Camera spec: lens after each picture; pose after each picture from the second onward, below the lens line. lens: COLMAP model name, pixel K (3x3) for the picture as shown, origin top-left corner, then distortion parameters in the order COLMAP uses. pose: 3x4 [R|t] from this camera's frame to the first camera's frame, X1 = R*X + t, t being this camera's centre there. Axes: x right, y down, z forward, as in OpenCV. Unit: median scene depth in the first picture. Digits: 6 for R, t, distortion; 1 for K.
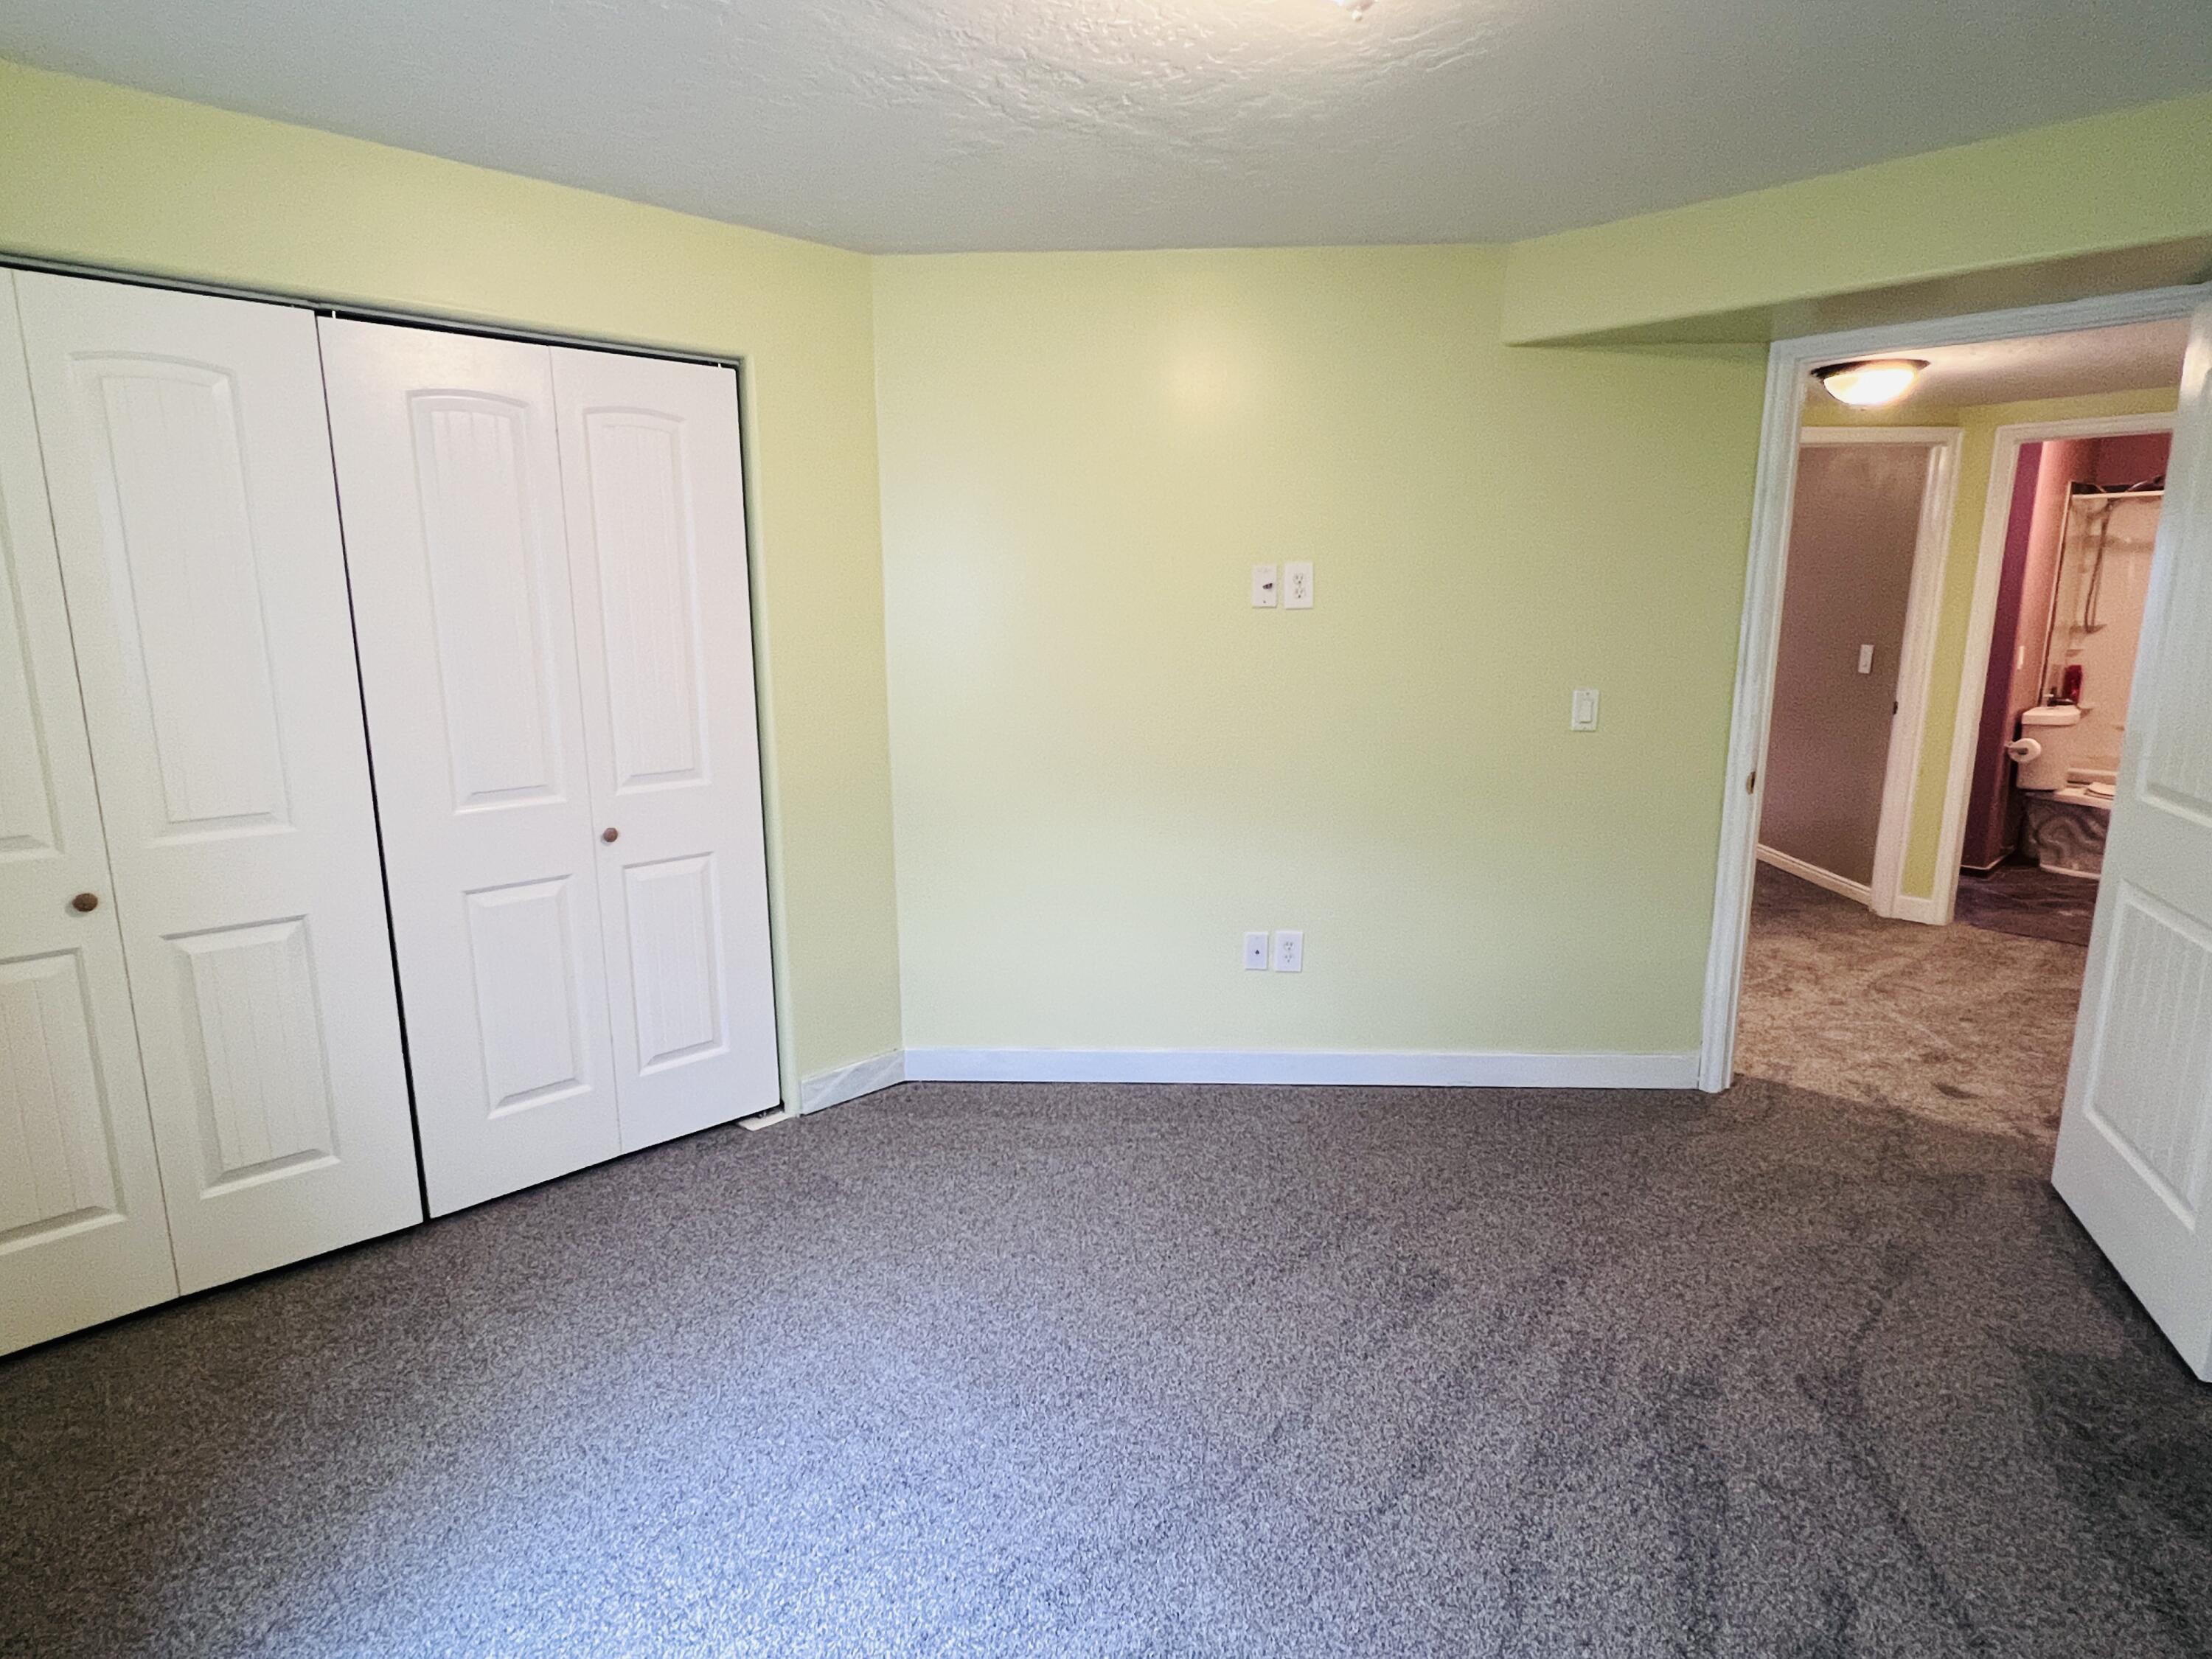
lens RADIAL K [[1159.3, 0, 1105.5], [0, 1159.3, 810.4], [0, 0, 1]] dist [0.002061, 0.000429]
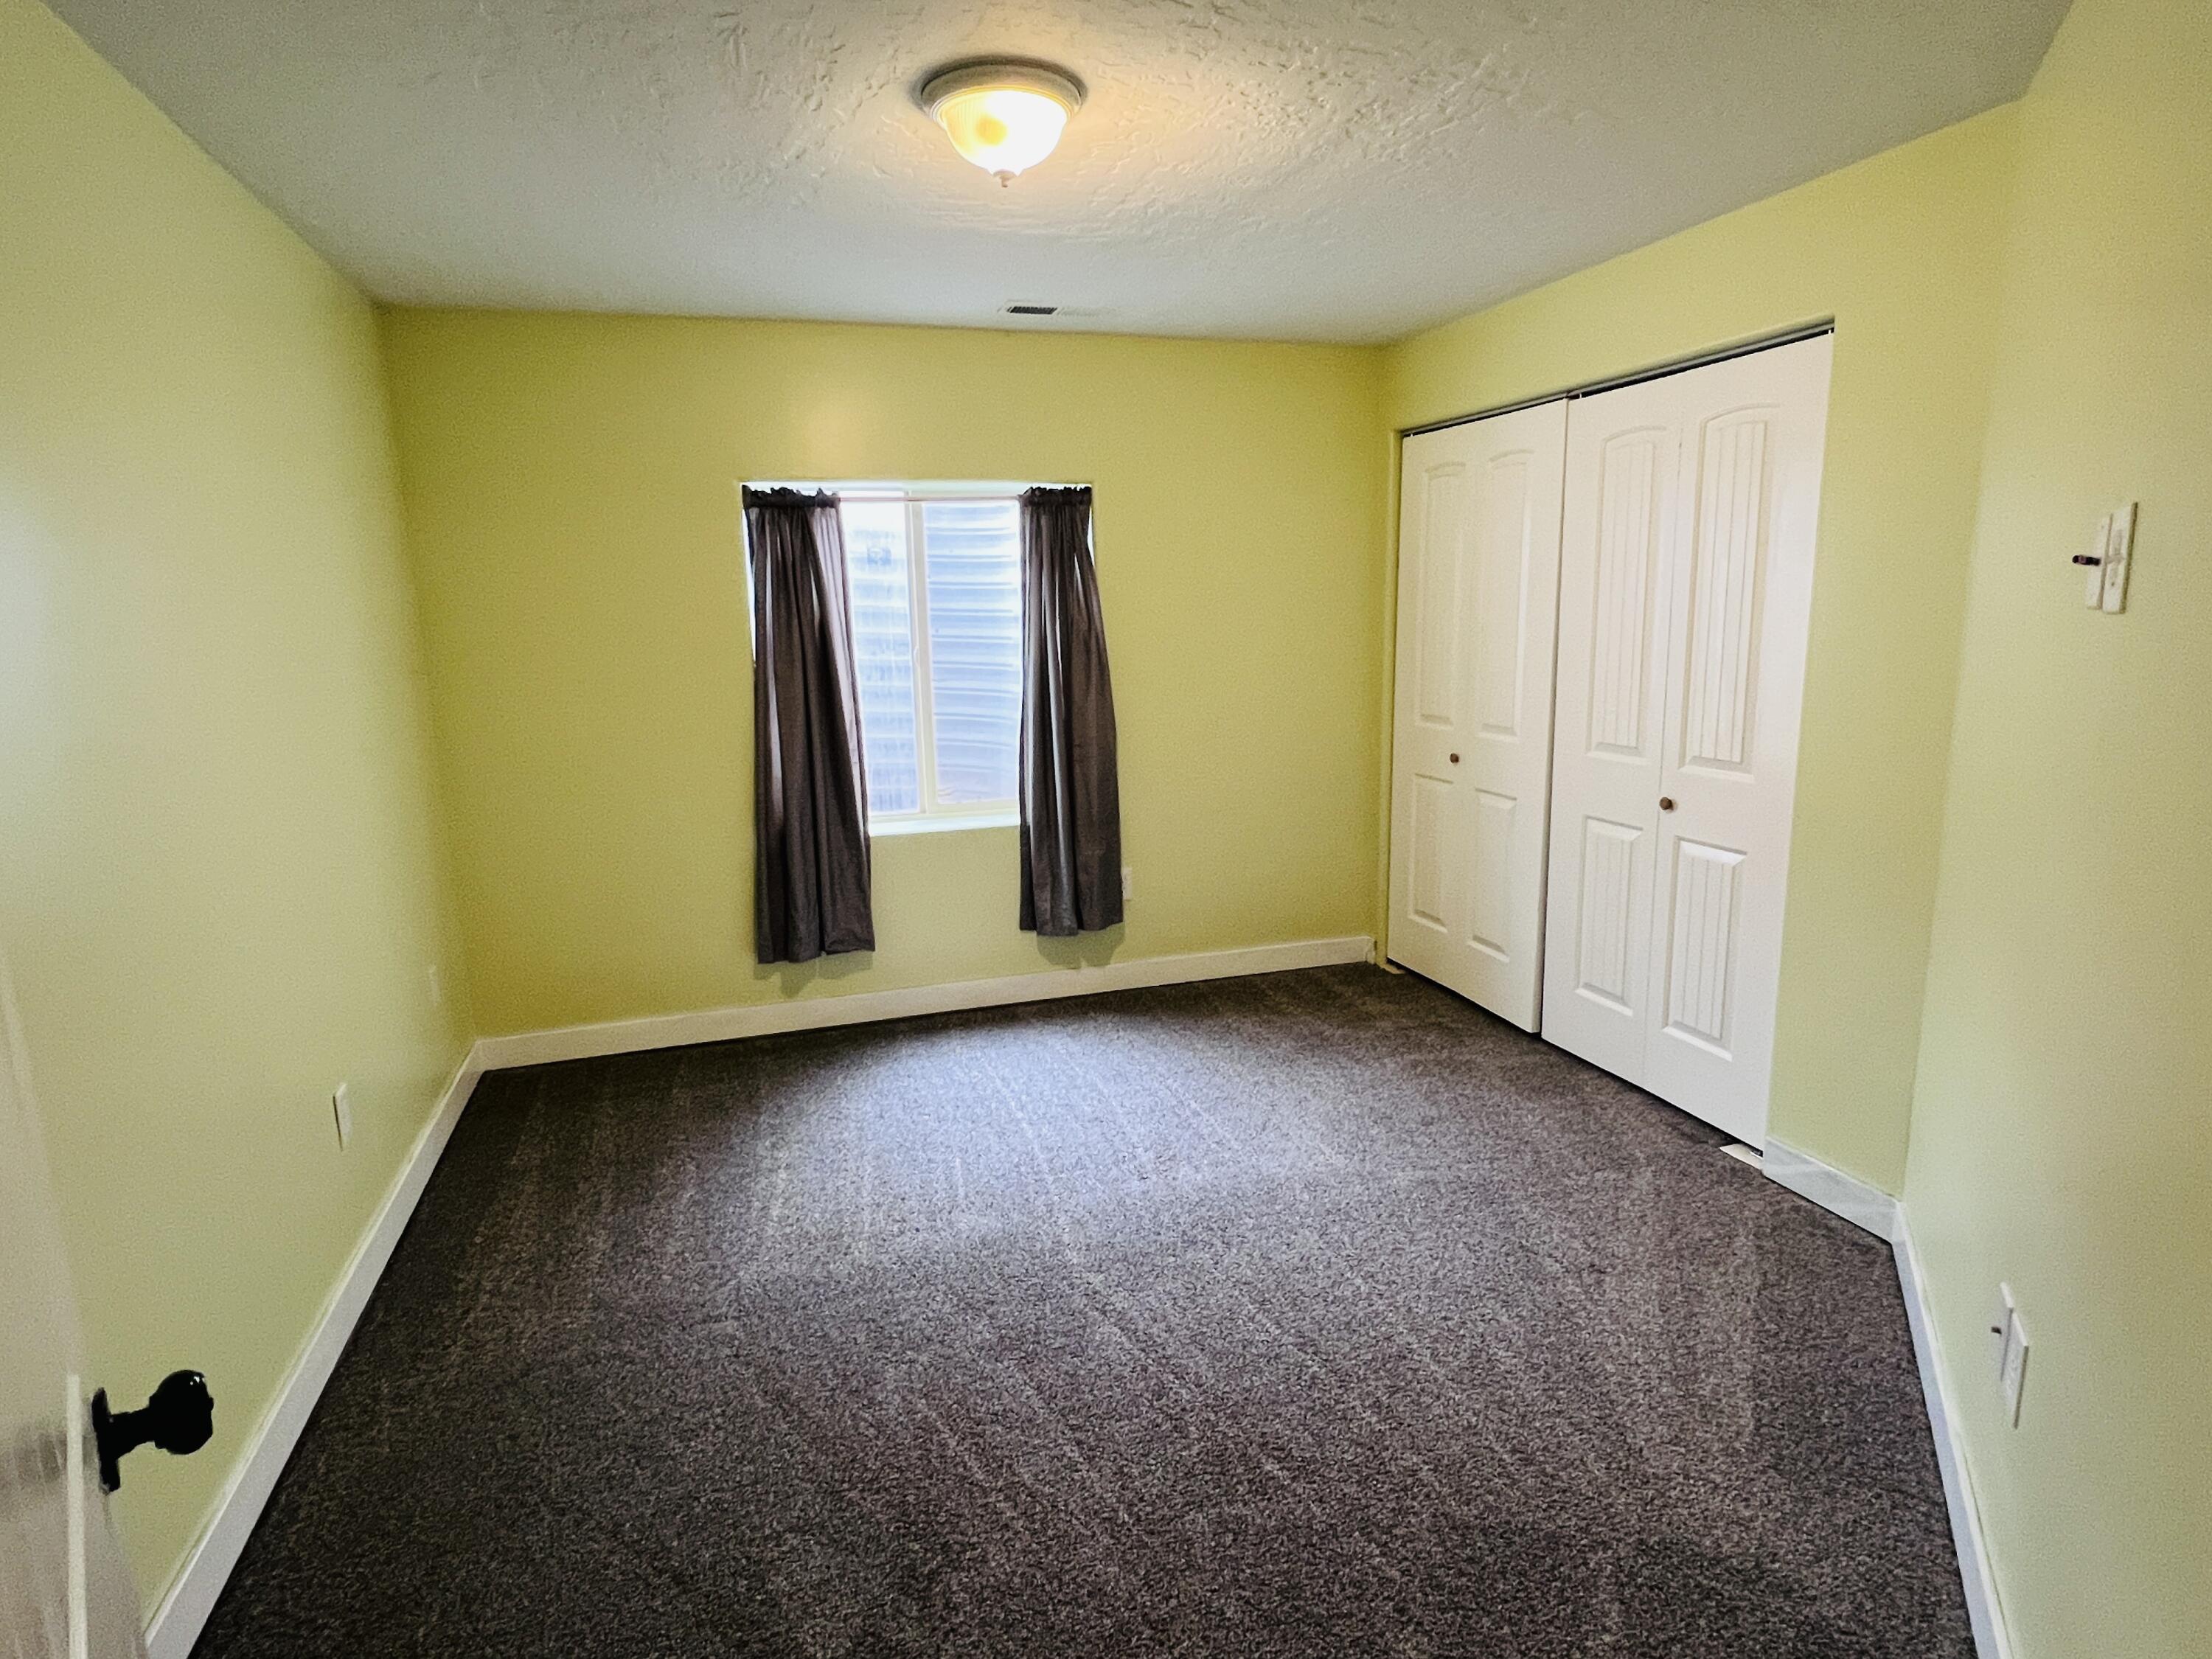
lens RADIAL K [[1174.5, 0, 1100.7], [0, 1174.5, 831.1], [0, 0, 1]] dist [0.000676, -0.000785]
pose [[-0.438494, 0.174440, -0.881642, 0.805084], [-0.148490, 0.953439, 0.262498, -0.167540], [0.886382, 0.246019, -0.392175, 0.961678]]
